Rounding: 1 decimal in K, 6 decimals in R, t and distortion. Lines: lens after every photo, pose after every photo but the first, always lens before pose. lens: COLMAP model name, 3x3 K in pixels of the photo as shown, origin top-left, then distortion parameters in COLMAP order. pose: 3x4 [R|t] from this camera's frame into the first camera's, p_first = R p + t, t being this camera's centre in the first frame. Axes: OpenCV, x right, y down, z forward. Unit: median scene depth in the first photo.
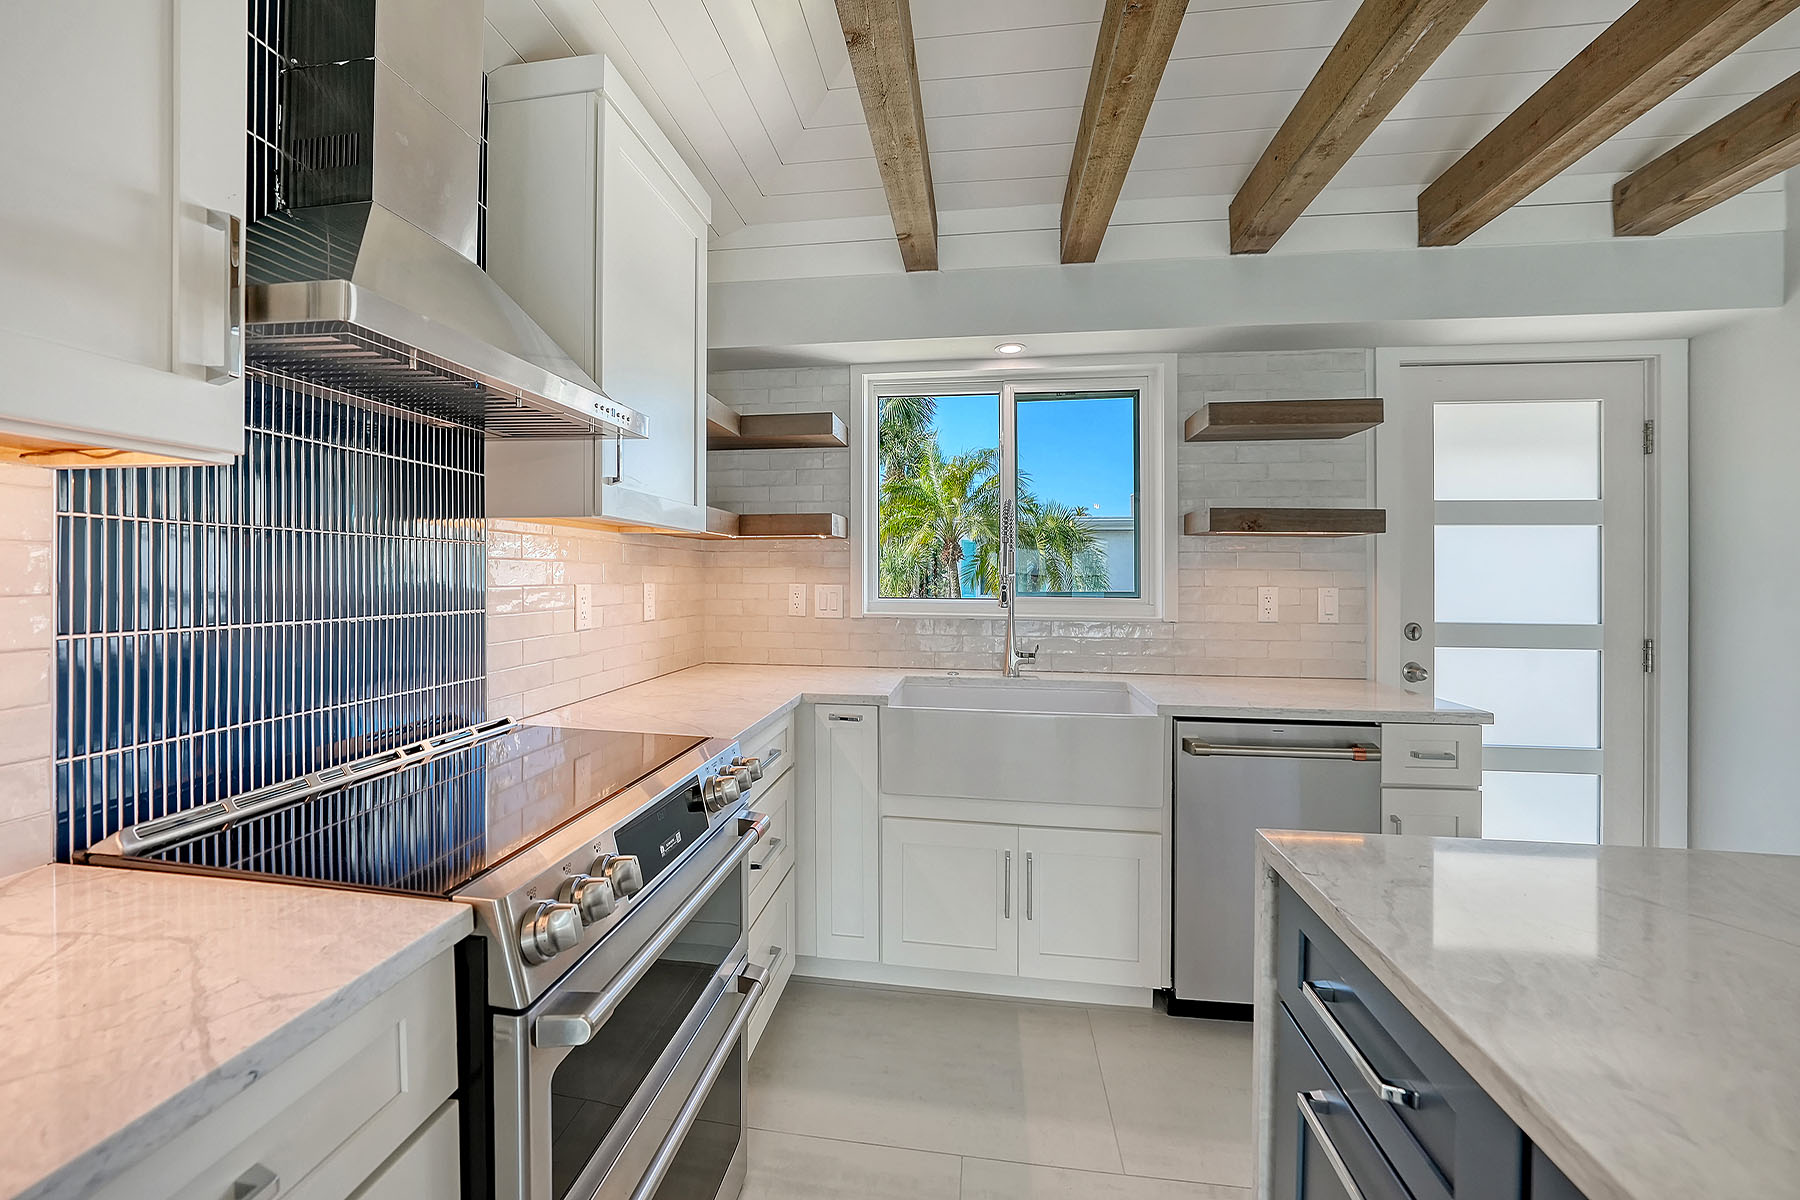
lens RADIAL K [[630.6, 0, 914.2], [0, 630.6, 586.5], [0, 0, 1]] dist [-0.002062, 0.000328]
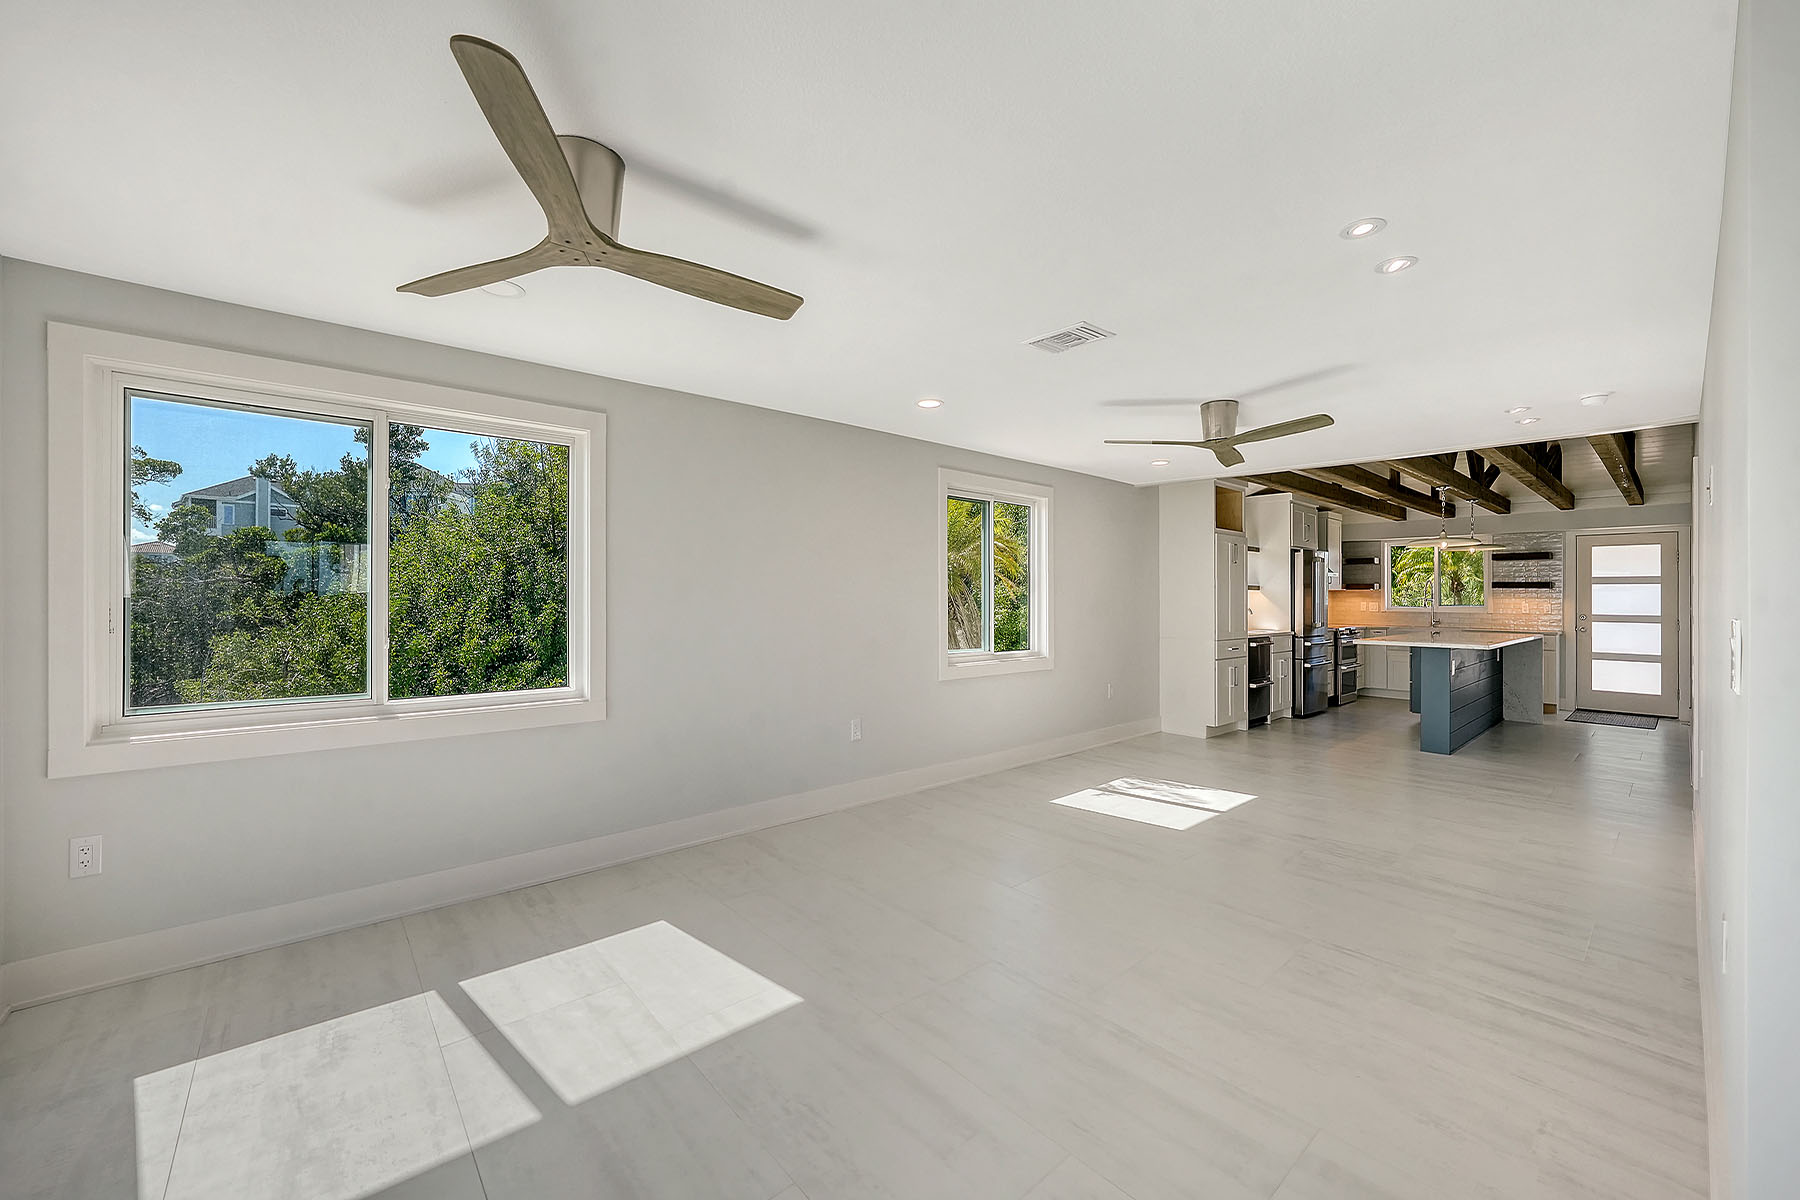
lens RADIAL K [[715.2, 0, 900.6], [0, 715.2, 595.3], [0, 0, 1]] dist [-0.001272, -0.000731]
pose [[0.747617, -0.004414, -0.664116, 0.617492], [-0.011413, 0.999745, -0.019494, 0.074924], [0.664032, 0.022154, 0.747376, -4.278050]]
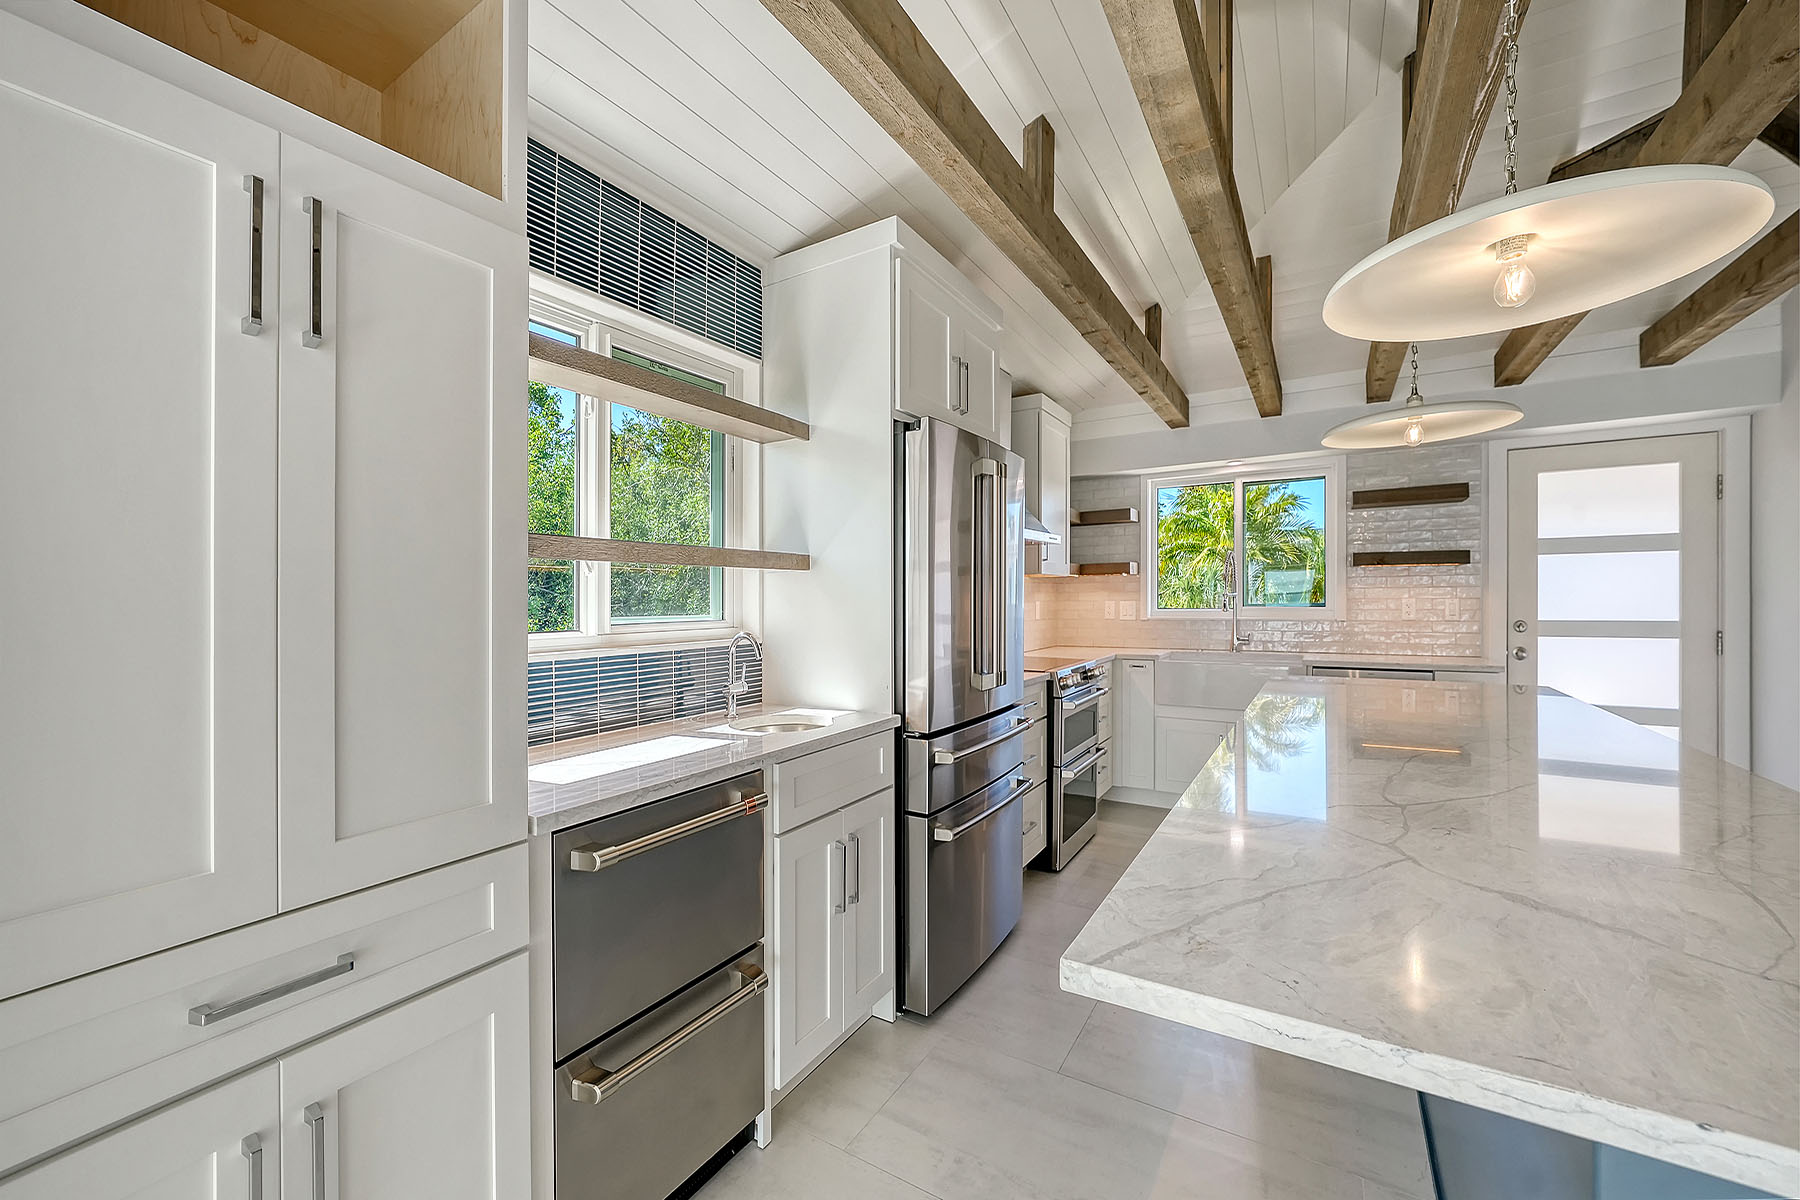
lens RADIAL K [[715.2, 0, 904.9], [0, 715.2, 600.3], [0, 0, 1]] dist [-0.001272, -0.000731]
pose [[0.911851, -0.016383, -0.410195, 0.130406], [0.011091, 0.999822, -0.015279, 0.021433], [0.410372, 0.009382, 0.911870, -1.215390]]
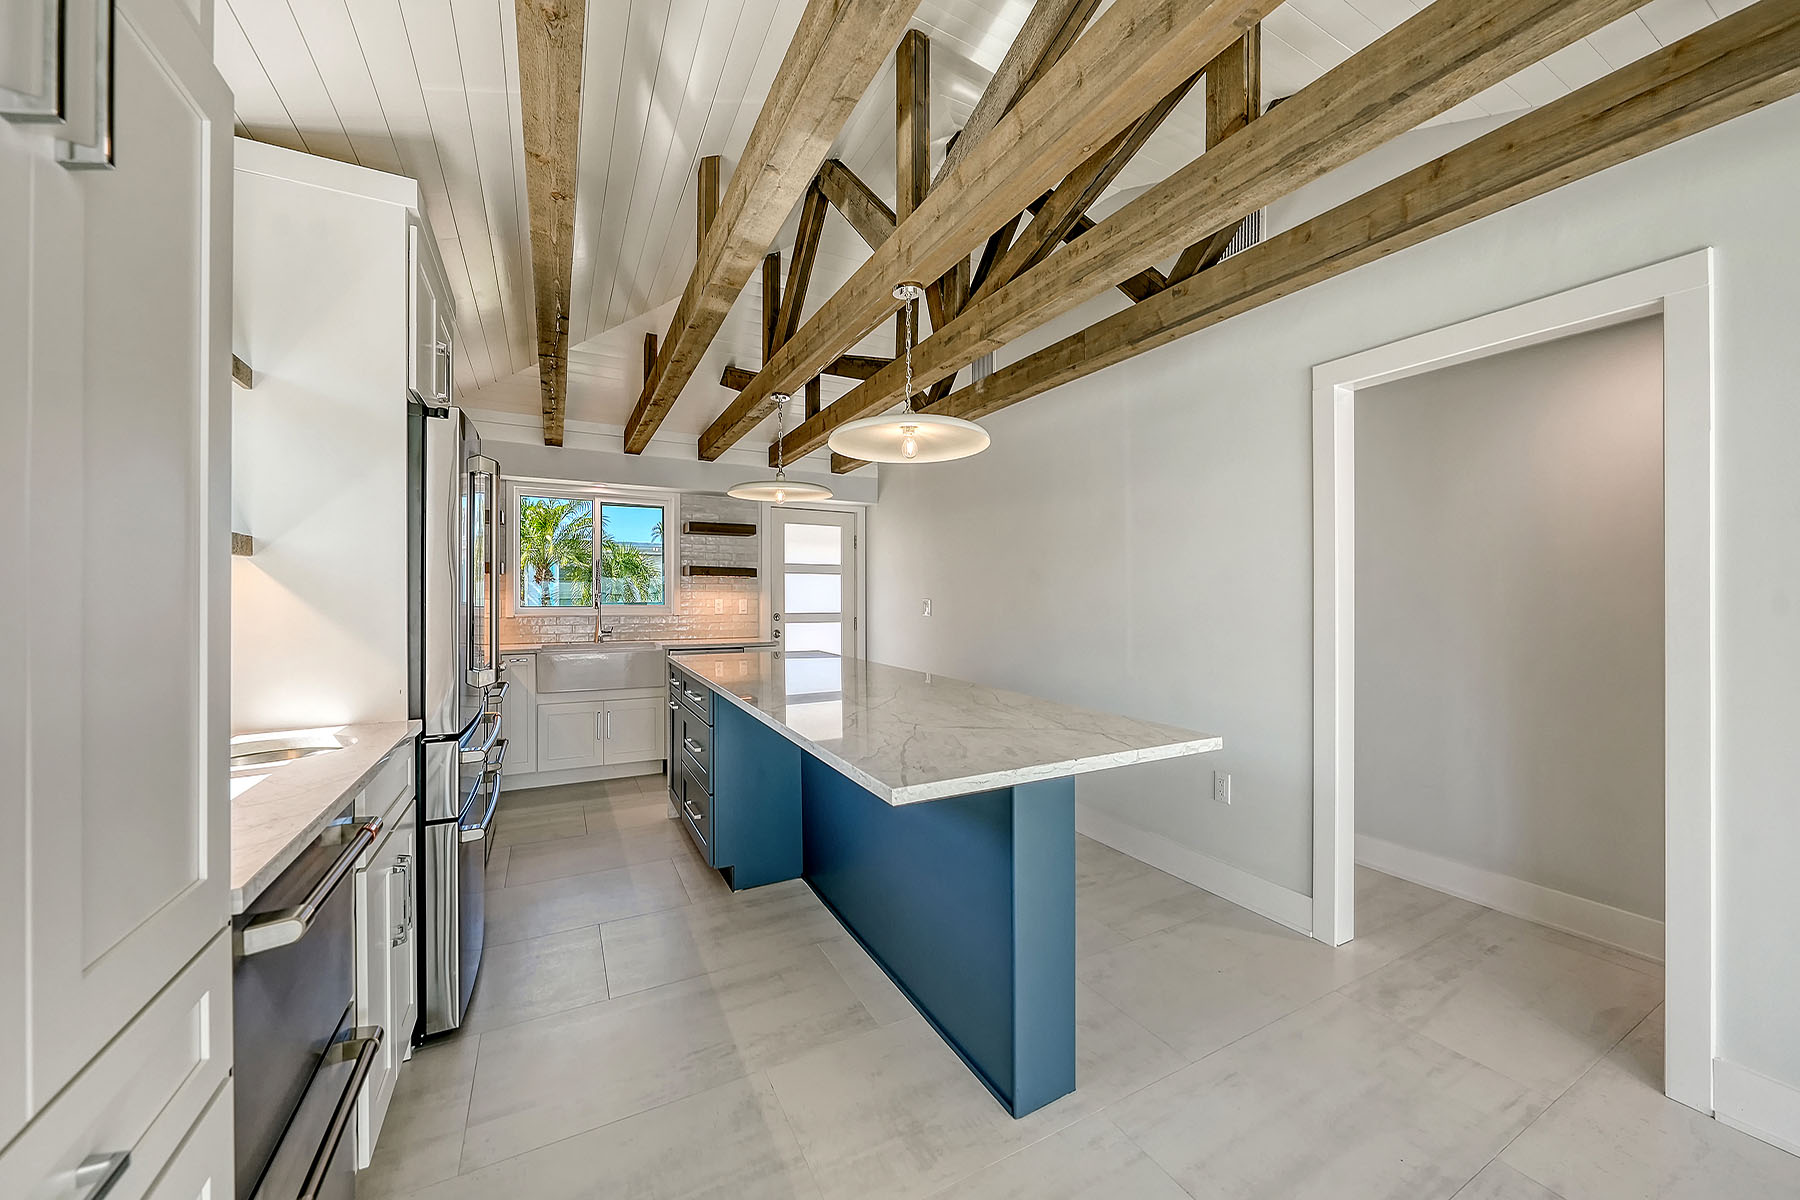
lens RADIAL K [[638.6, 0, 900.7], [0, 638.6, 586.2], [0, 0, 1]] dist [-0.012347, 0.000454]
pose [[0.819488, 0.003483, 0.573086, -0.245044], [0.012742, 0.999624, -0.024296, 0.020514], [-0.572955, 0.027212, 0.819135, -1.341439]]
